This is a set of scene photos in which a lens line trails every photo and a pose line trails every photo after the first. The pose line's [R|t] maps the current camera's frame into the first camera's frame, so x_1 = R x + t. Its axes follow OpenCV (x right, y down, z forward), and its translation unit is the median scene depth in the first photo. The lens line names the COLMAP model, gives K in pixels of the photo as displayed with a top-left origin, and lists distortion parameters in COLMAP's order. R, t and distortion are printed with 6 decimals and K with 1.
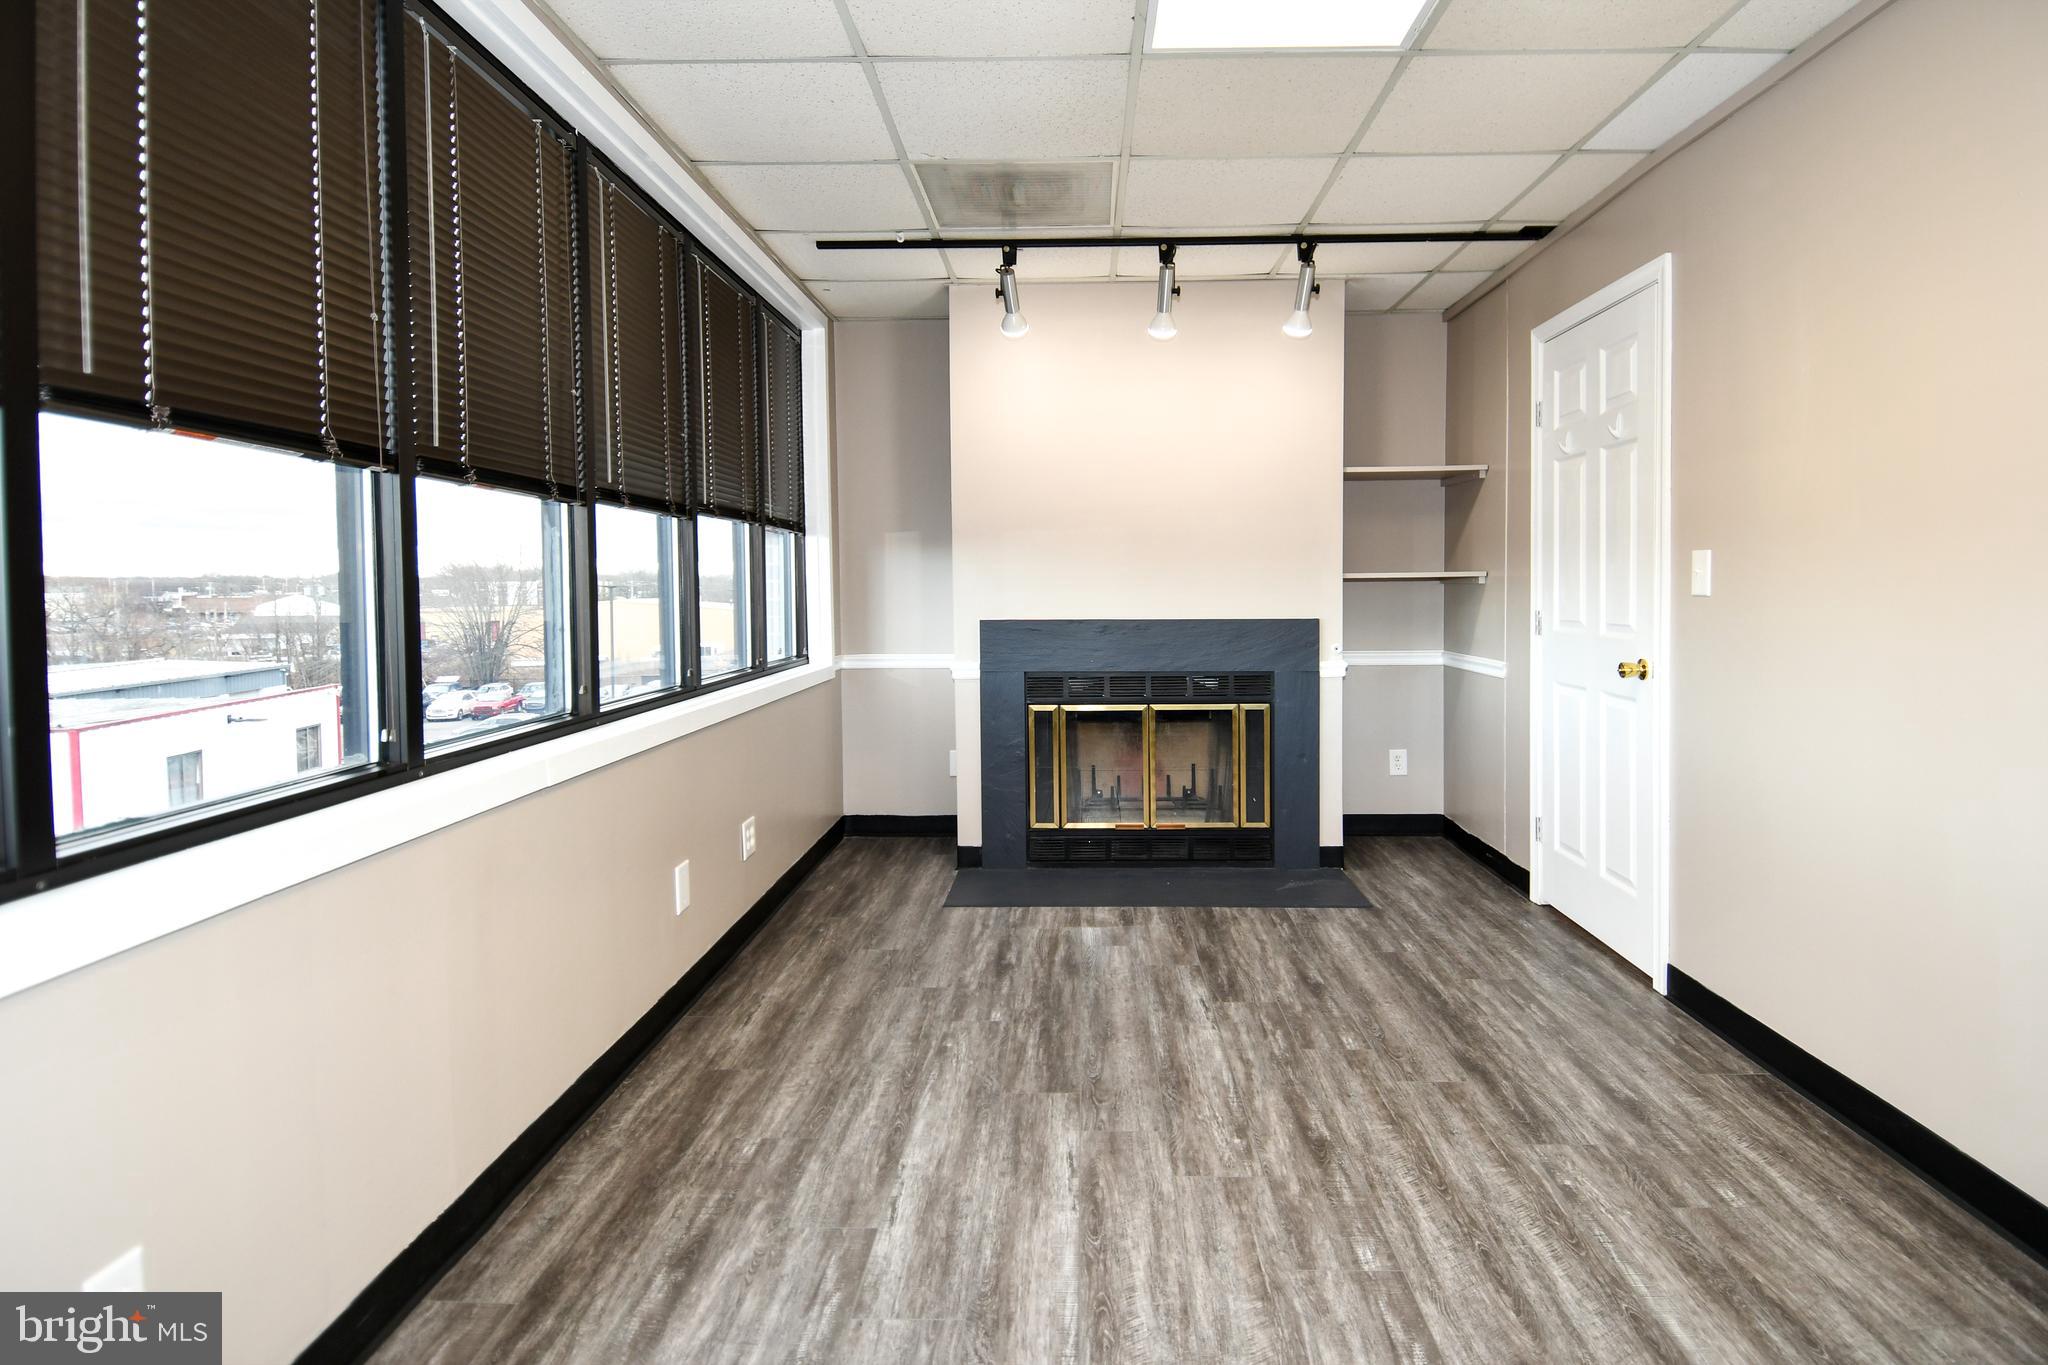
lens RADIAL K [[1108.2, 0, 1120.5], [0, 1108.2, 606.8], [0, 0, 1]] dist [0.057651, -0.061892]
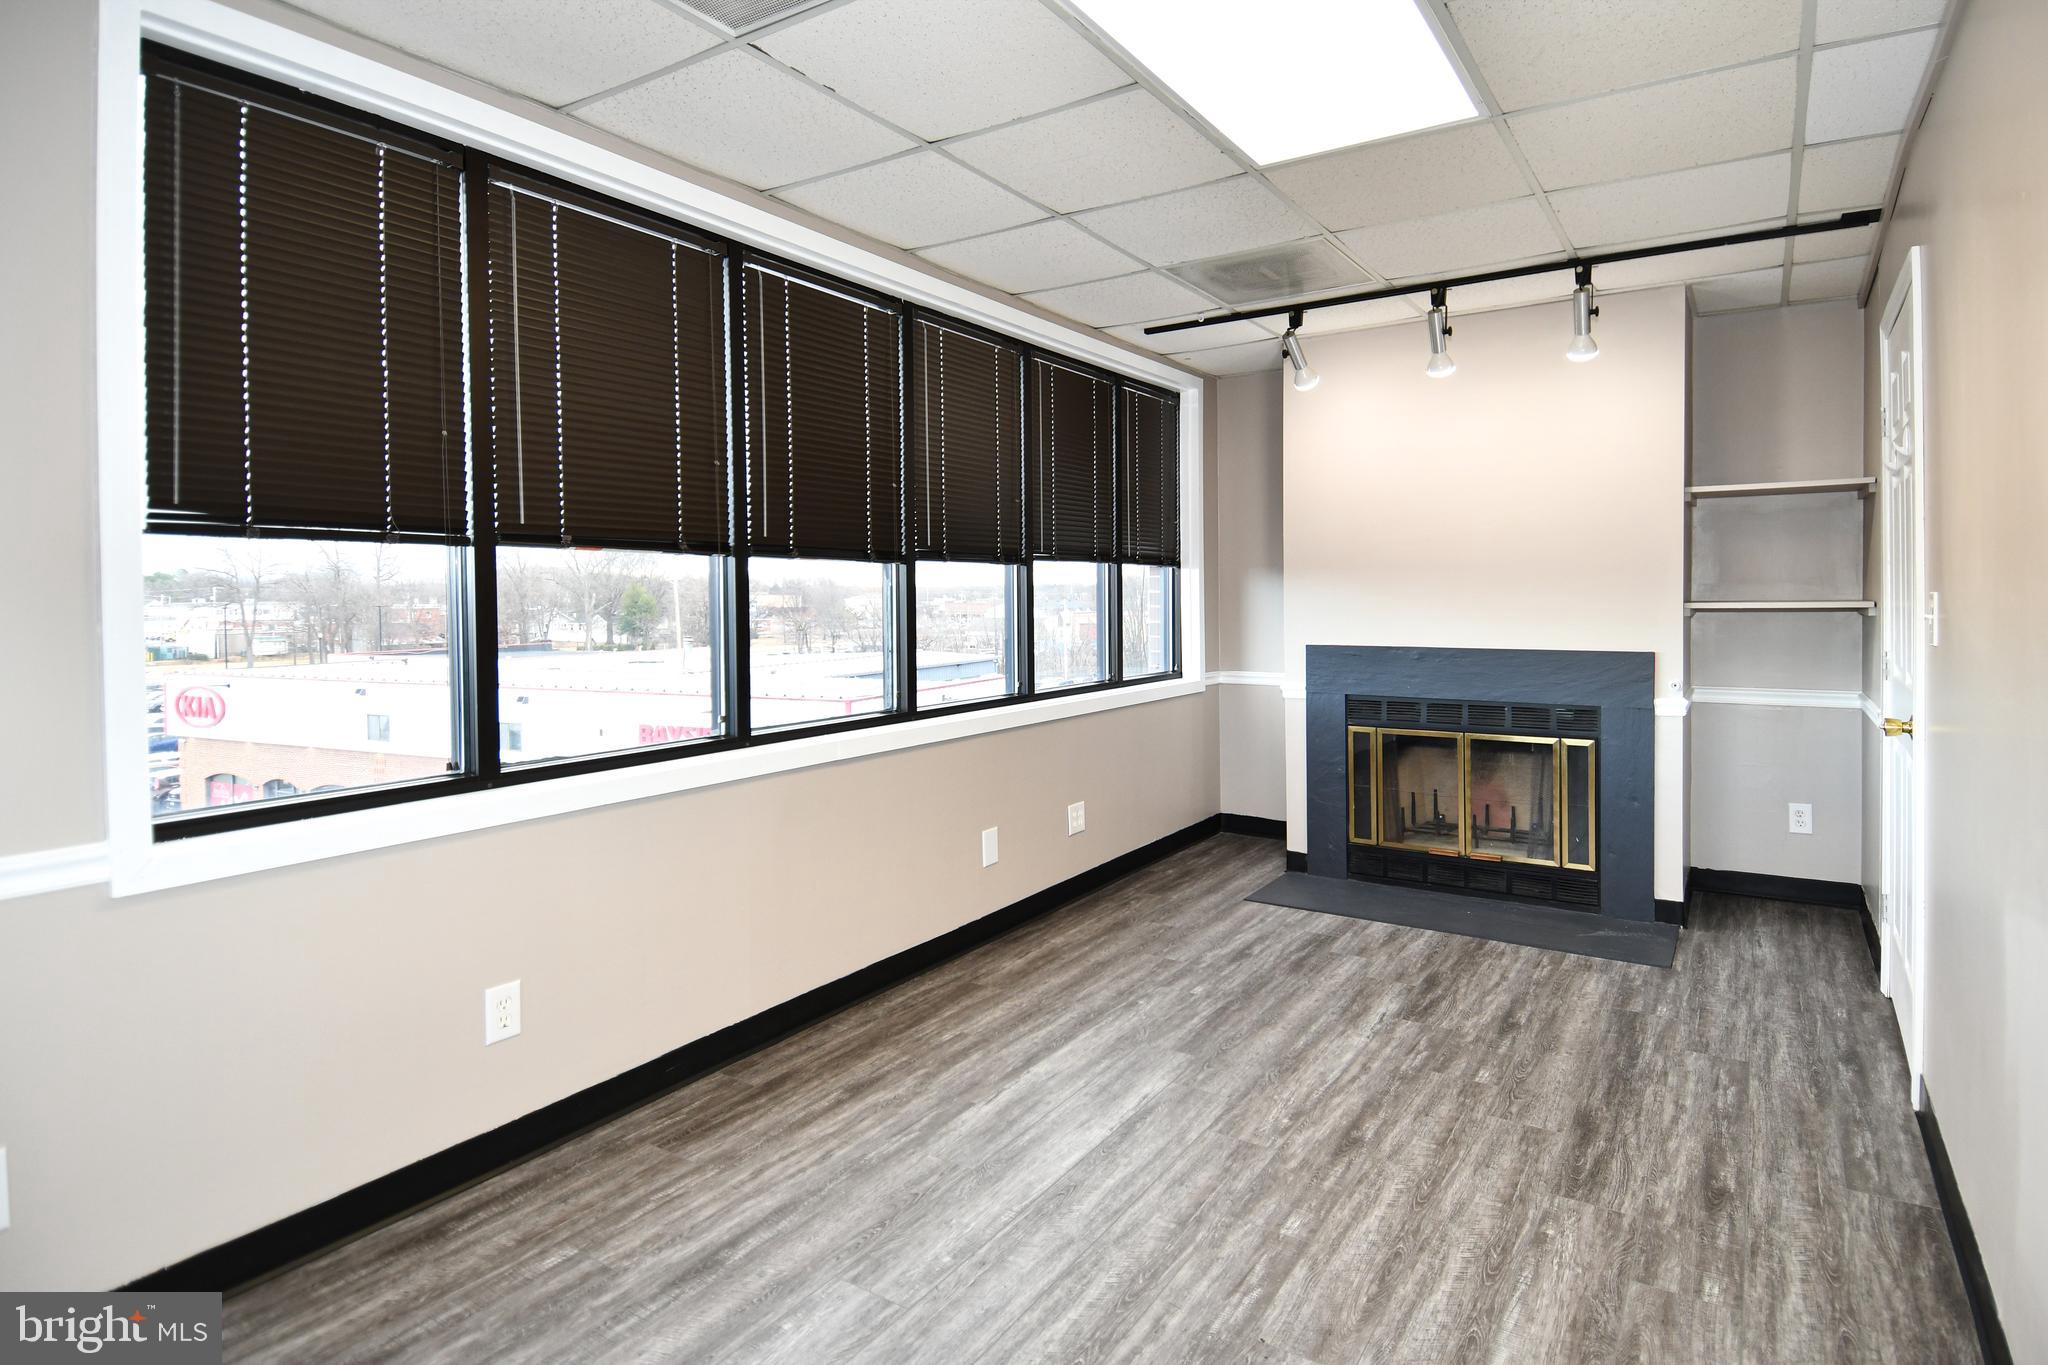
lens RADIAL K [[1122.2, 0, 1114.6], [0, 1122.2, 597.2], [0, 0, 1]] dist [0.032945, -0.040761]
pose [[0.850671, 0.001506, -0.525697, 0.515486], [-0.008854, 0.999895, -0.011463, -0.036097], [0.525624, 0.014406, 0.850595, -0.065940]]
